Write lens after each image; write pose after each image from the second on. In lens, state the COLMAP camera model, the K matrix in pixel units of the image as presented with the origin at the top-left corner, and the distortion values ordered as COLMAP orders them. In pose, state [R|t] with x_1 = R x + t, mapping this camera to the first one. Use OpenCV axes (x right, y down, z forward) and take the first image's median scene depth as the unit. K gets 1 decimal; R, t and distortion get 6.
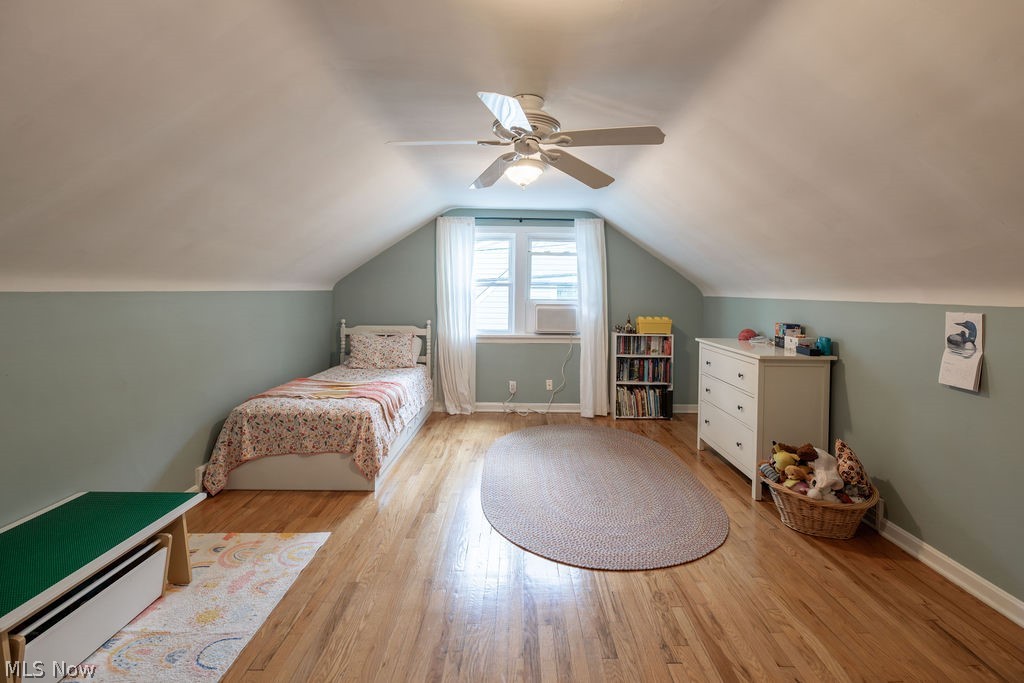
lens RADIAL K [[458.5, 0, 513.0], [0, 458.5, 296.8], [0, 0, 1]] dist [0.002177, -0.005501]
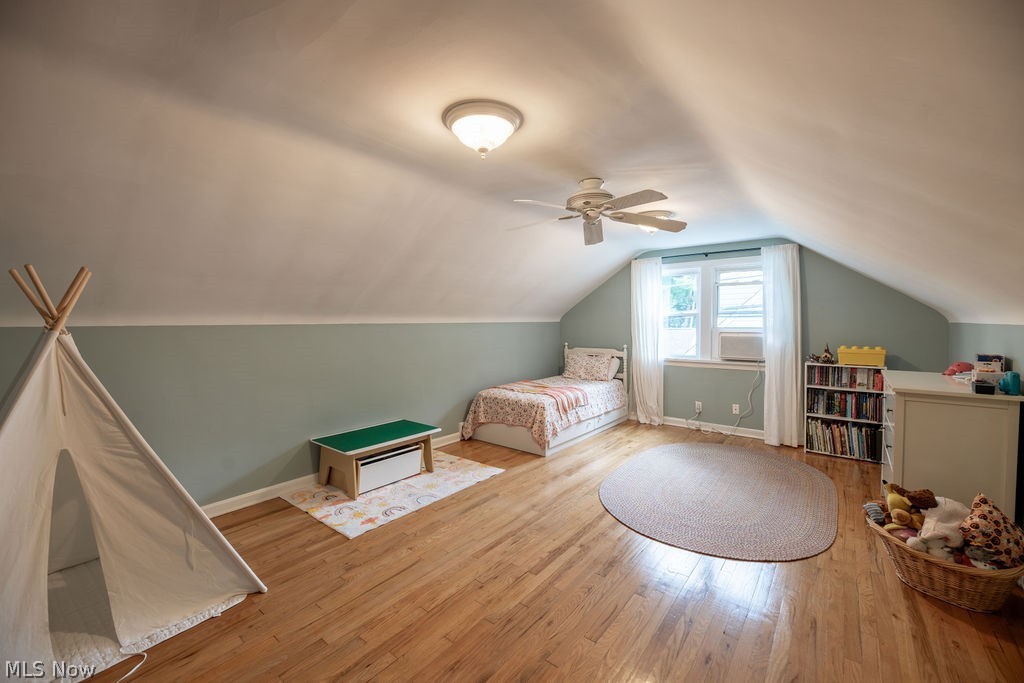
lens RADIAL K [[402.9, 0, 496.6], [0, 402.9, 334.2], [0, 0, 1]] dist [0.001905, -0.003905]
pose [[0.761037, 0.006341, -0.648677, 0.276771], [0.003230, 0.999903, 0.013564, 0.006900], [0.648700, -0.012418, 0.760943, -0.055622]]
